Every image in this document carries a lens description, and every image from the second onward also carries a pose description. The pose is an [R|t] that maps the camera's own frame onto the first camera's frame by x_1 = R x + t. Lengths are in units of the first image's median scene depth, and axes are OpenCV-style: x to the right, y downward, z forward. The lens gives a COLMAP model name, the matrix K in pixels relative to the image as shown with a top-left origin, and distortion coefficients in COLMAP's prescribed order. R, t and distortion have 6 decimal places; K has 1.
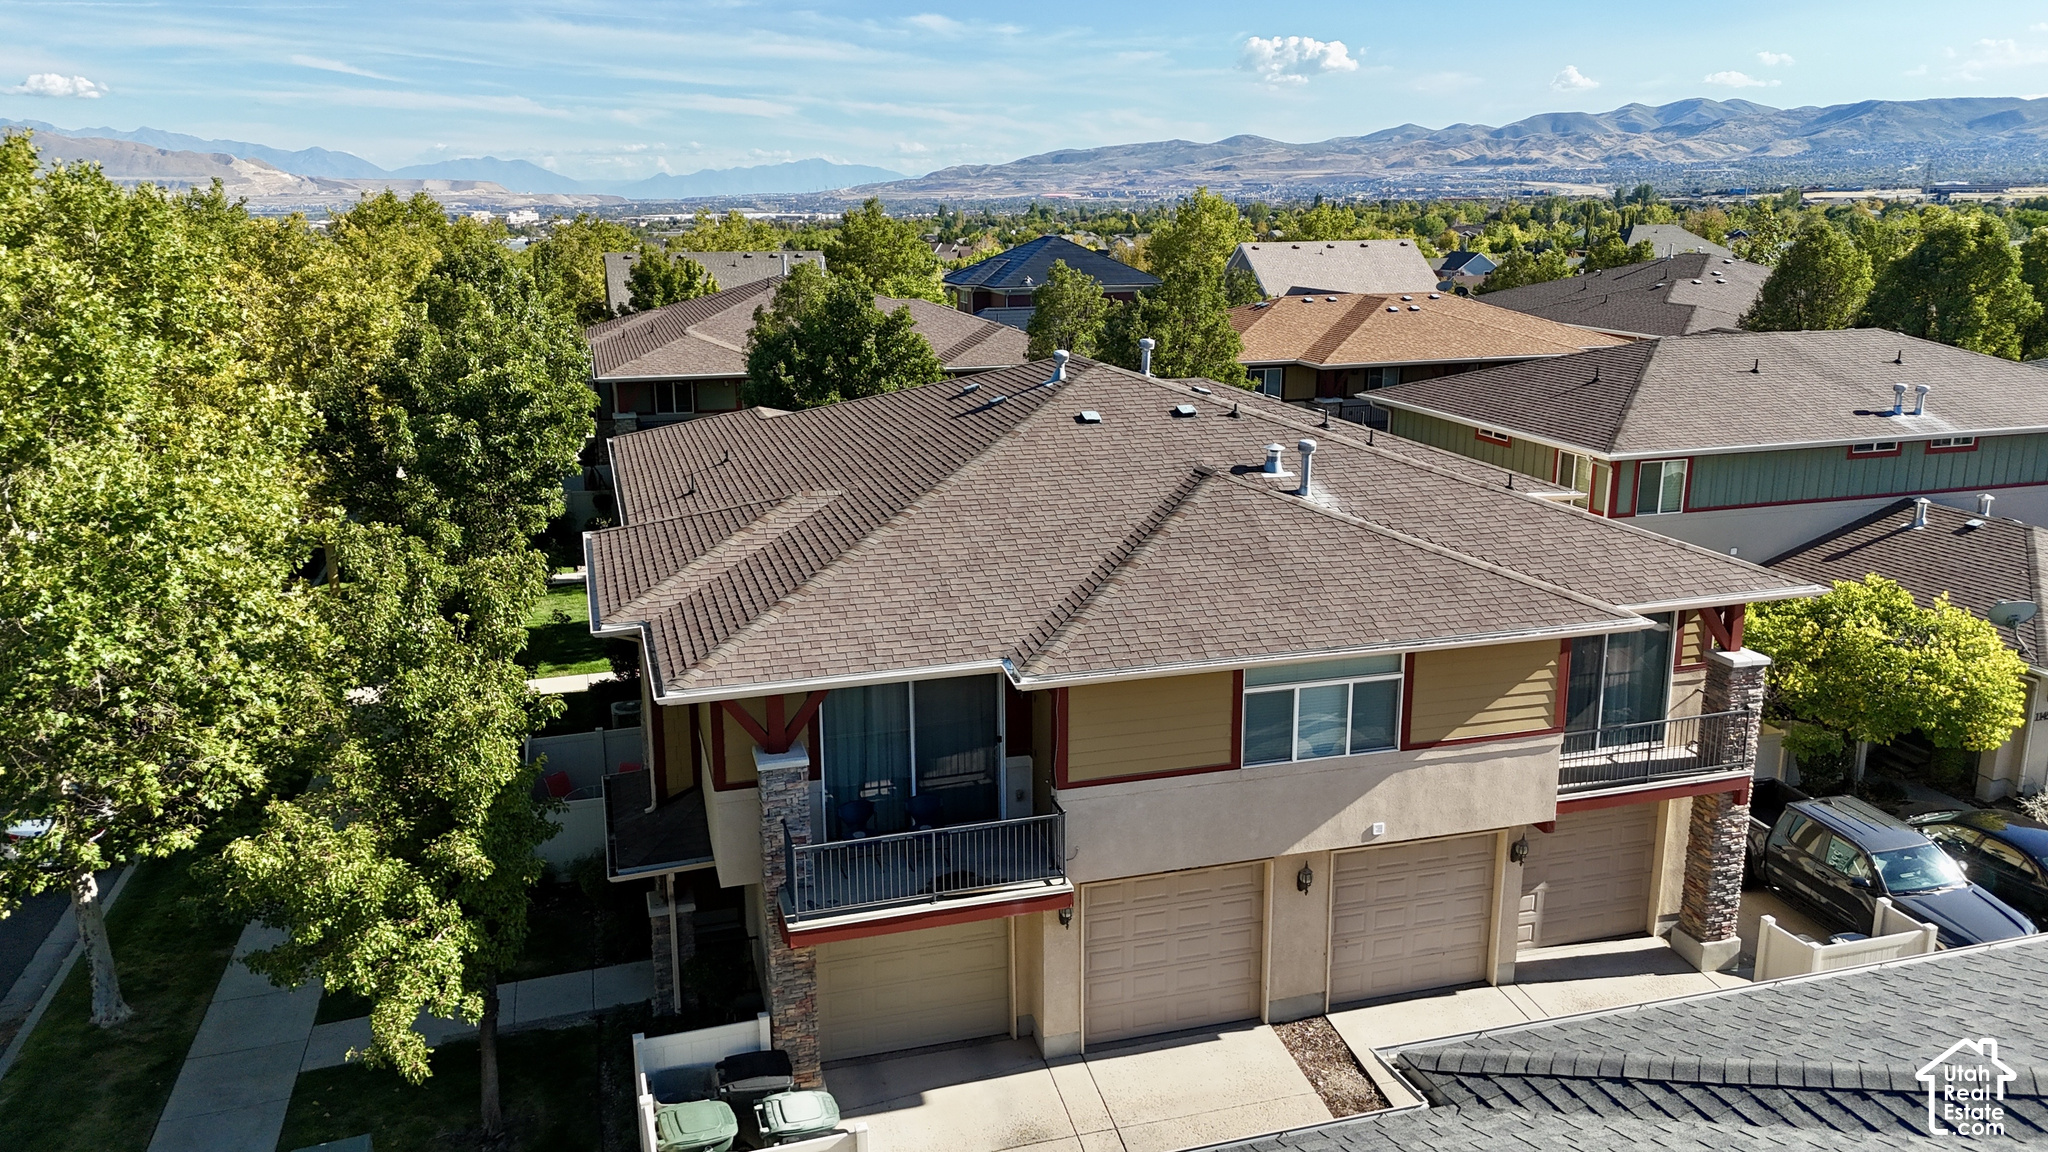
lens RADIAL K [[1535.0, 0, 1024.0], [0, 1535.0, 576.0], [0, 0, 1]] dist [0.011122, 0.003838]
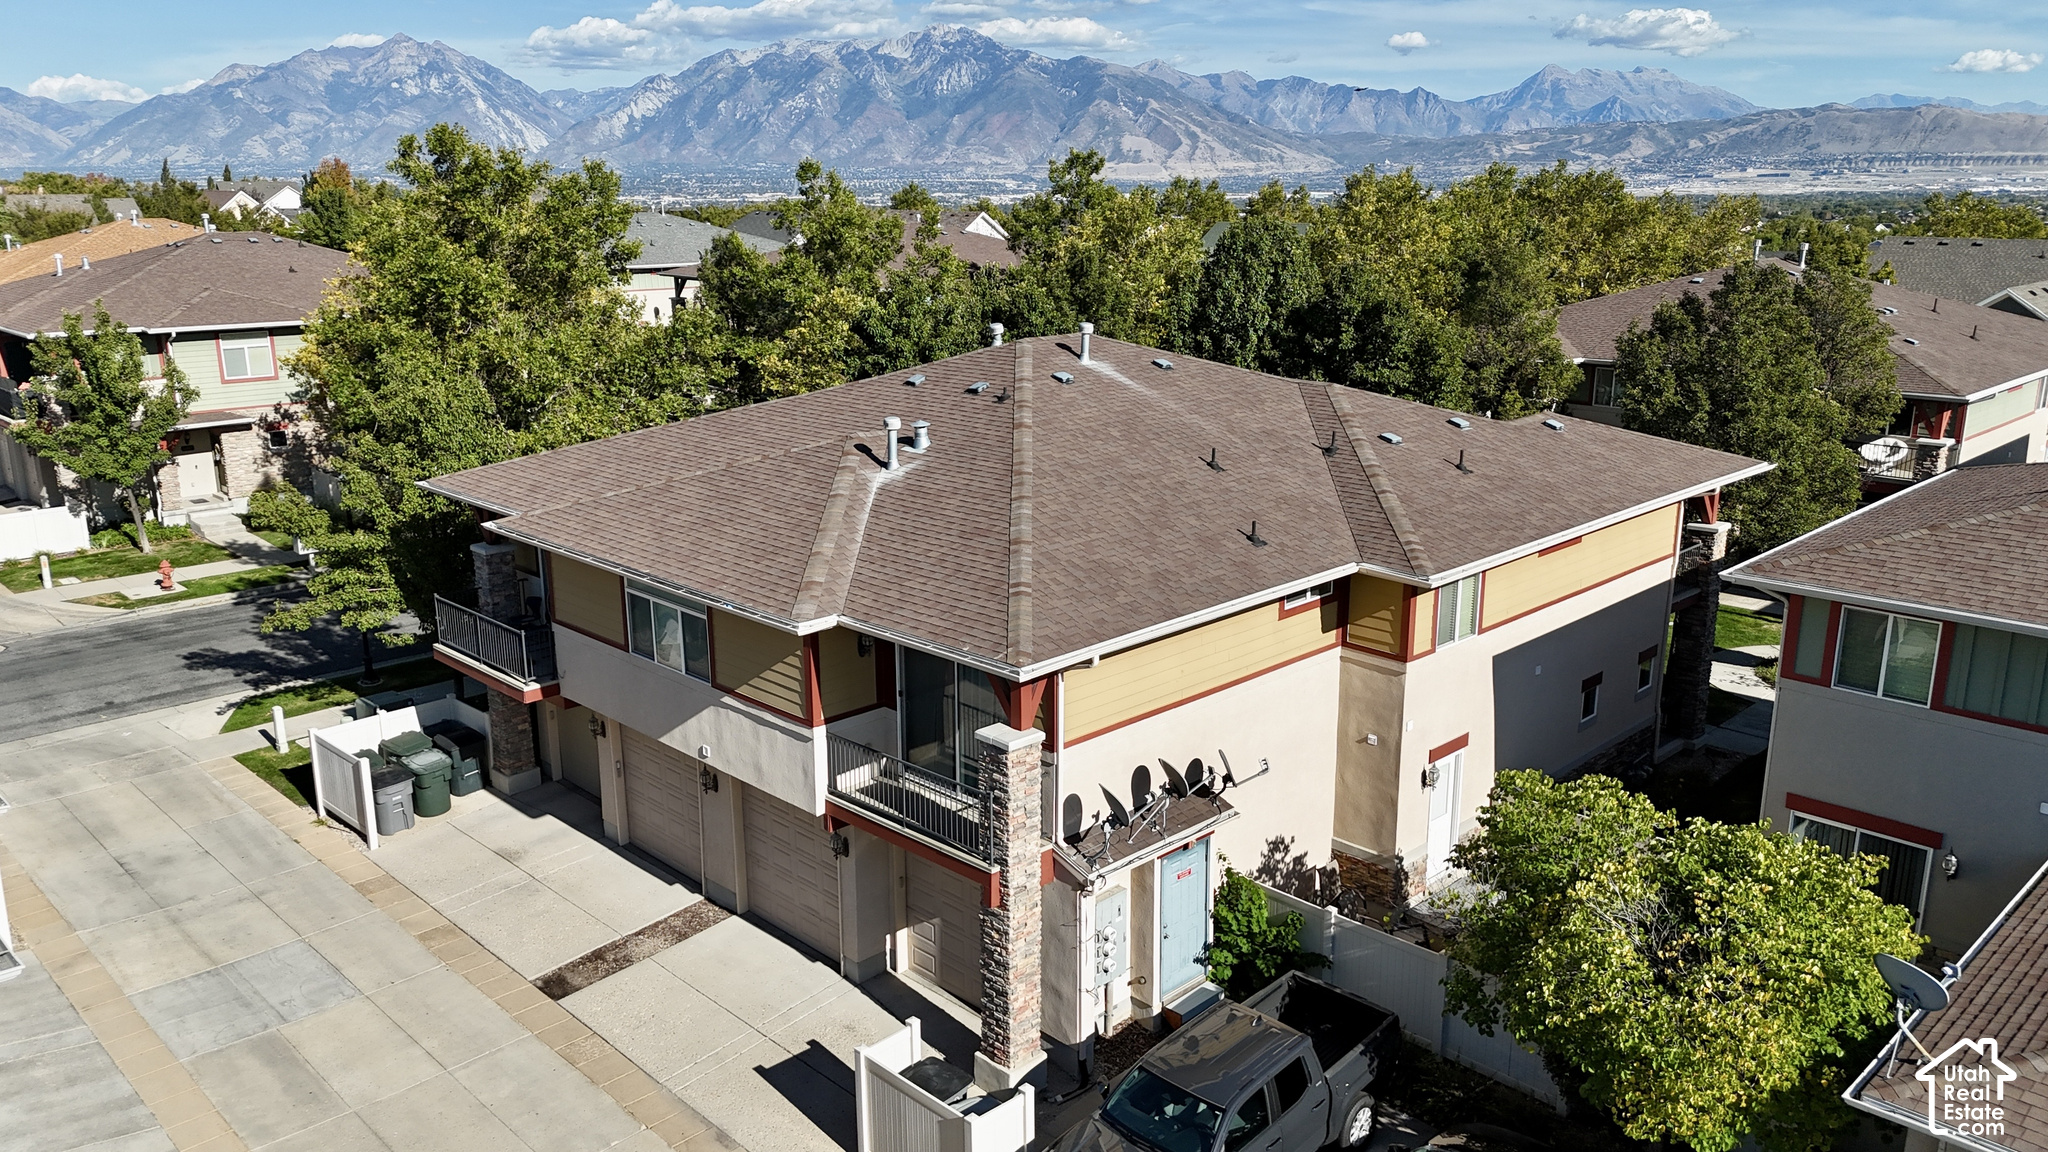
lens RADIAL K [[1535.0, 0, 1024.0], [0, 1535.0, 576.0], [0, 0, 1]] dist [0.011122, 0.003838]
pose [[0.466223, 0.222222, -0.856302, 1.267144], [-0.209792, 0.968099, 0.137012, -0.160754], [0.859432, 0.115767, 0.497970, 0.626493]]
